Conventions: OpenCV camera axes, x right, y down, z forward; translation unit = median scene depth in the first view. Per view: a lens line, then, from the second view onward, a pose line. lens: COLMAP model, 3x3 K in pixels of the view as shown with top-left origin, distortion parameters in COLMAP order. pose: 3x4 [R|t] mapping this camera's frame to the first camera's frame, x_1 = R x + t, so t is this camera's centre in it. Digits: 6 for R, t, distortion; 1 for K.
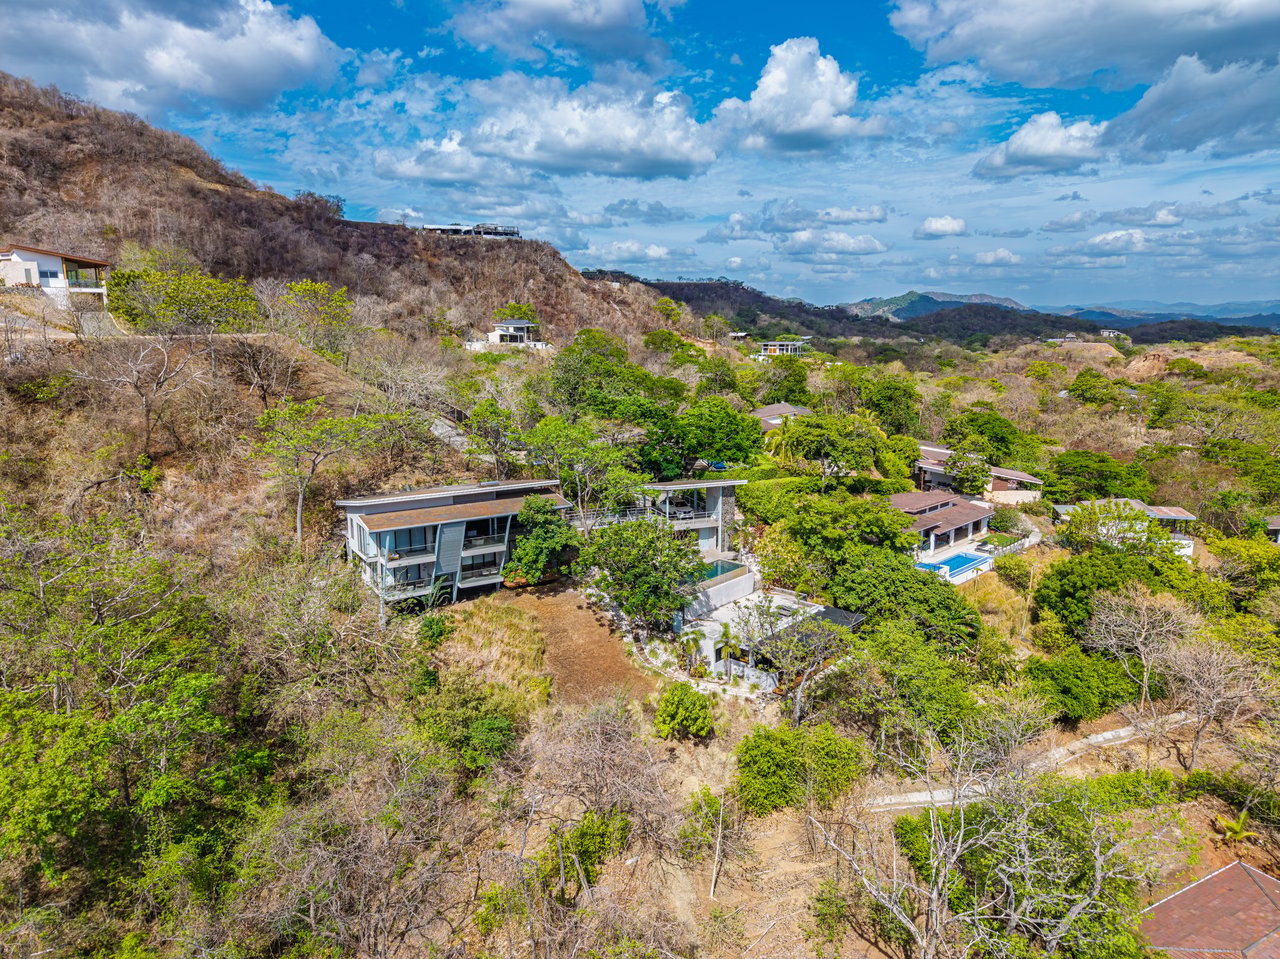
lens RADIAL K [[850.8, 0, 634.9], [0, 850.8, 472.3], [0, 0, 1]] dist [0.032432, -0.034156]
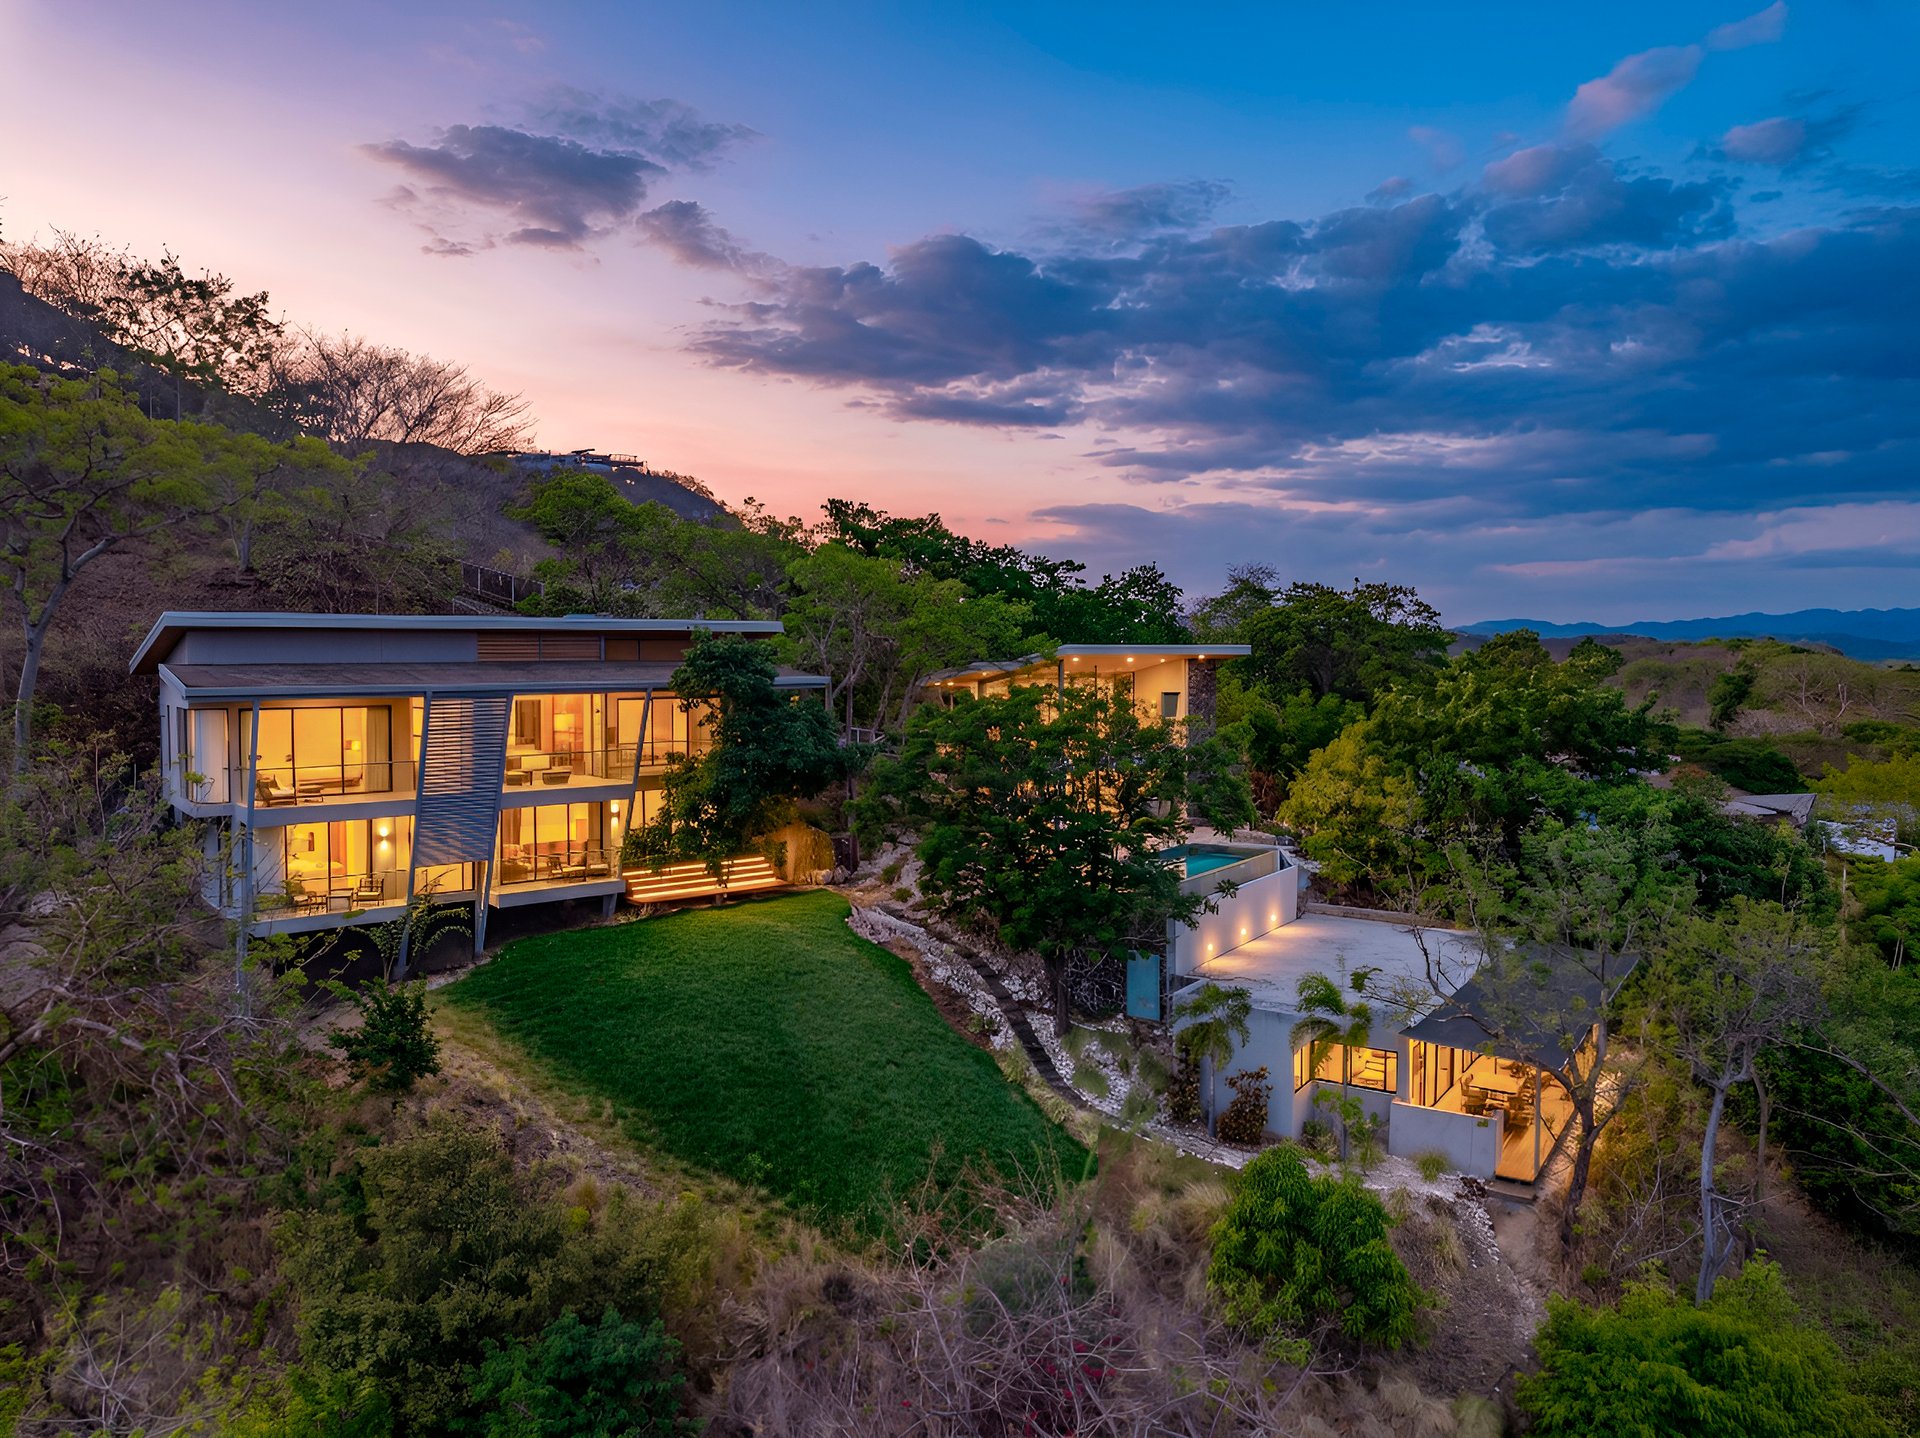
lens RADIAL K [[1276.2, 0, 949.4], [0, 1276.2, 720.6], [0, 0, 1]] dist [0.032432, -0.034156]
pose [[0.994677, -0.008350, 0.102703, -0.076000], [0.020918, 0.992321, -0.121911, 0.124398], [-0.100896, 0.123410, 0.987213, 0.459984]]
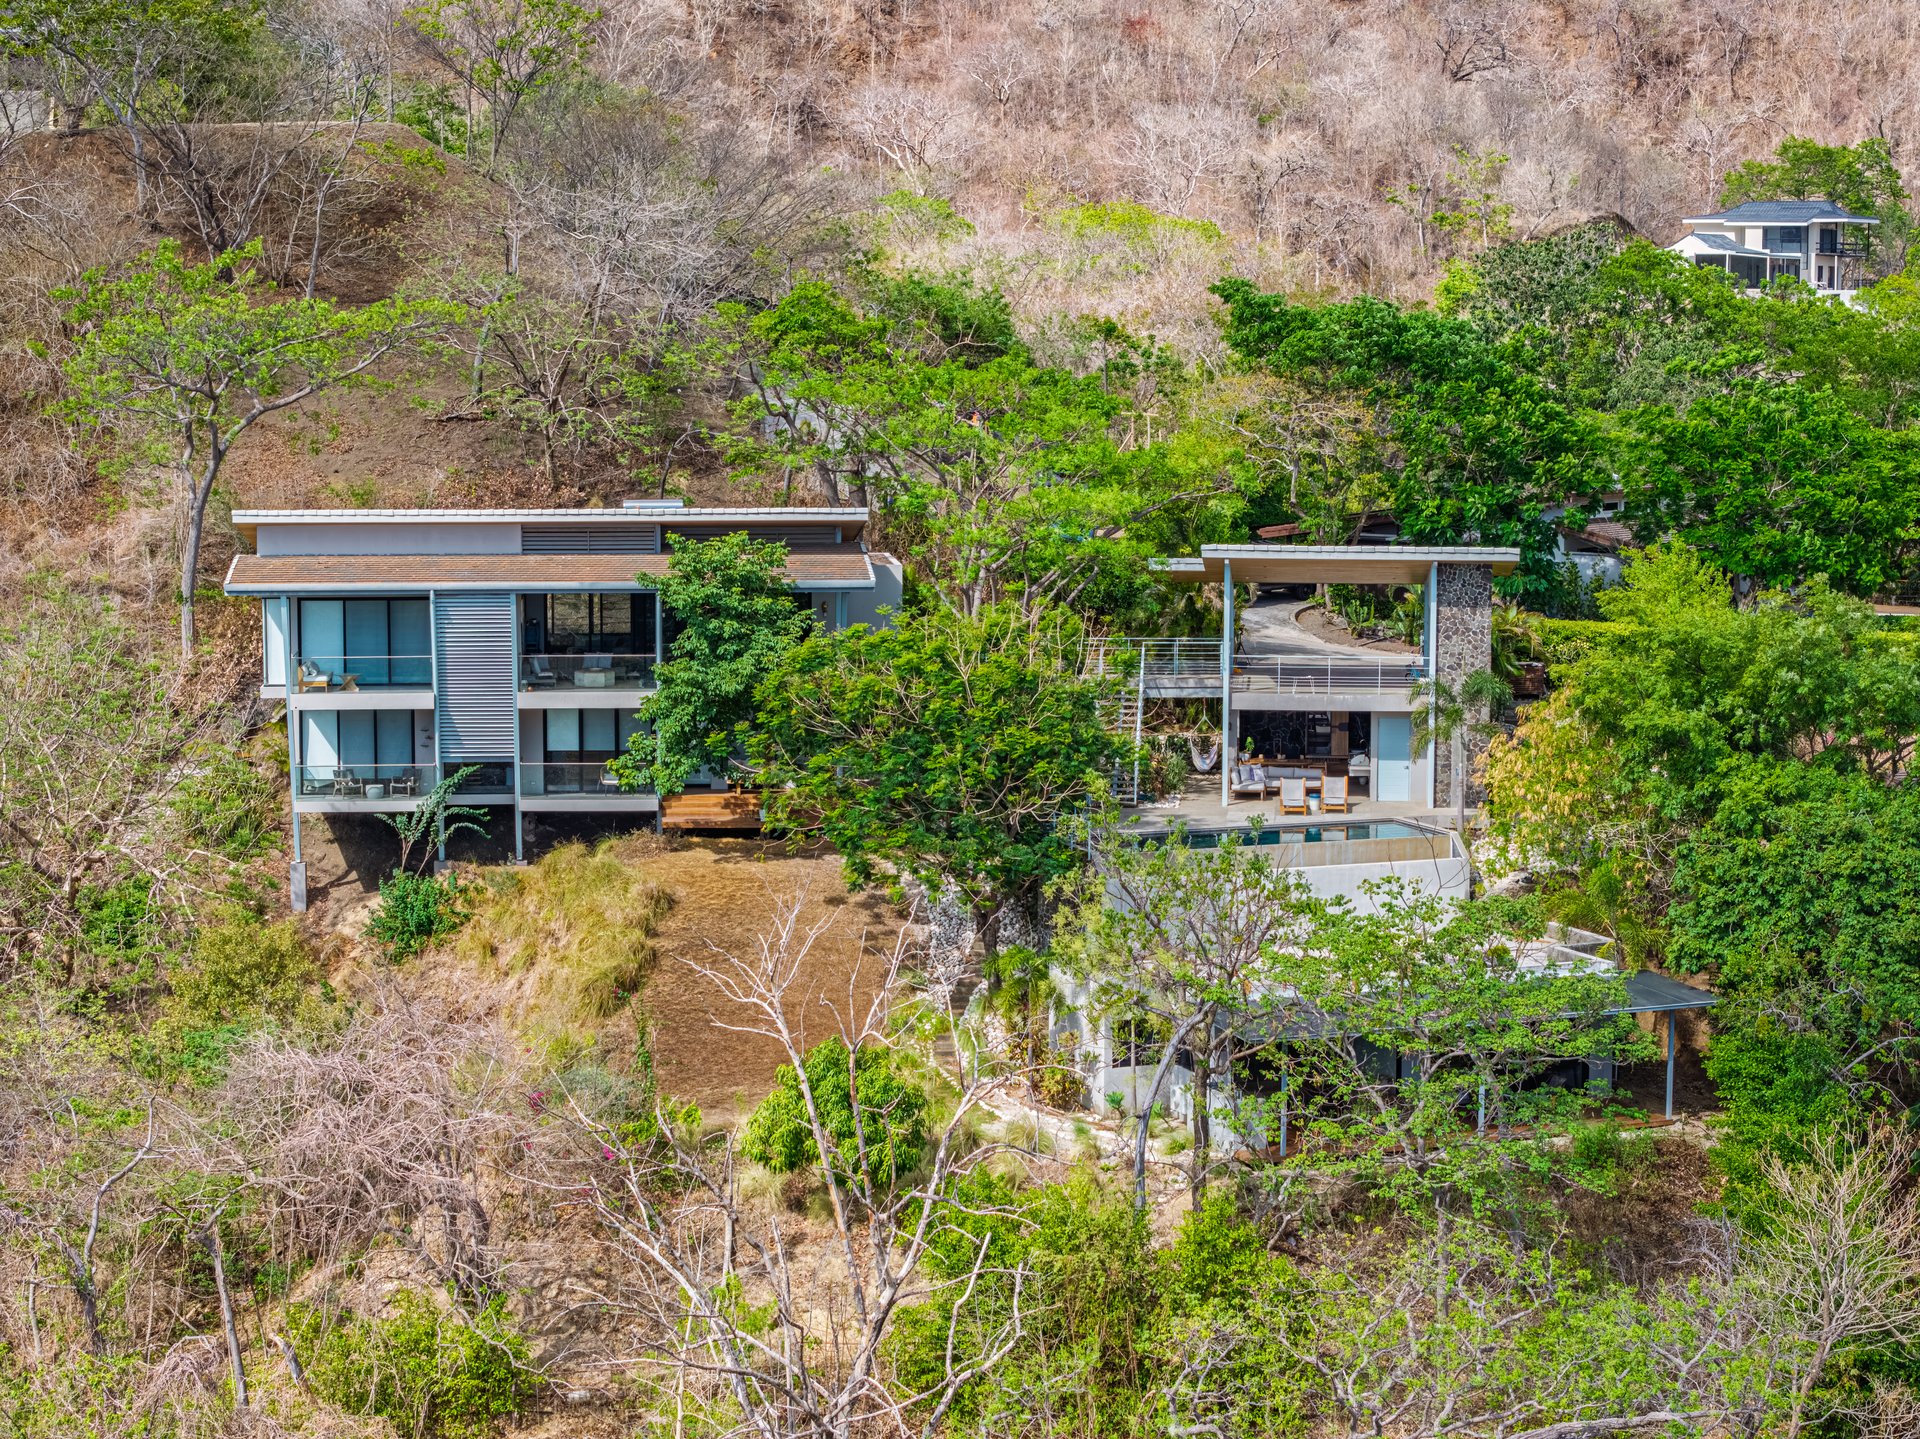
lens RADIAL K [[3790.2, 0, 960.9], [0, 3790.2, 713.9], [0, 0, 1]] dist [-0.120995, 0.000000]
pose [[0.887946, 0.051054, -0.457105, 0.587722], [-0.081965, 0.995477, -0.048037, 0.150174], [0.452585, 0.080121, 0.888114, -0.205274]]
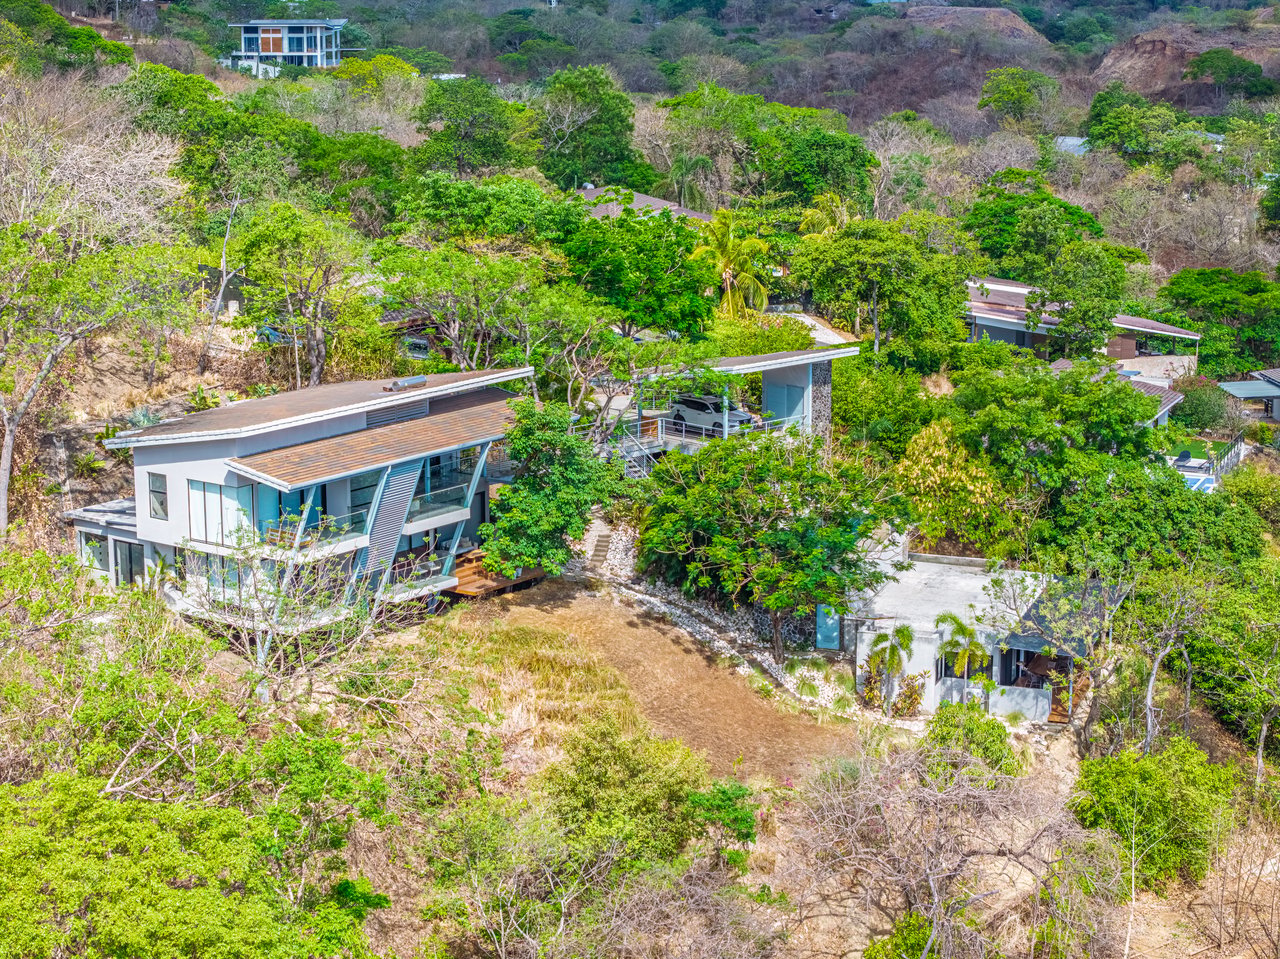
lens RADIAL K [[2557.9, 0, 644.3], [0, 2557.9, 479.4], [0, 0, 1]] dist [-0.101566, 0.000000]
pose [[0.927440, -0.078299, 0.365685, -0.573157], [0.066066, 0.996760, 0.045867, 0.010377], [-0.368091, -0.018380, 0.929608, -0.359346]]
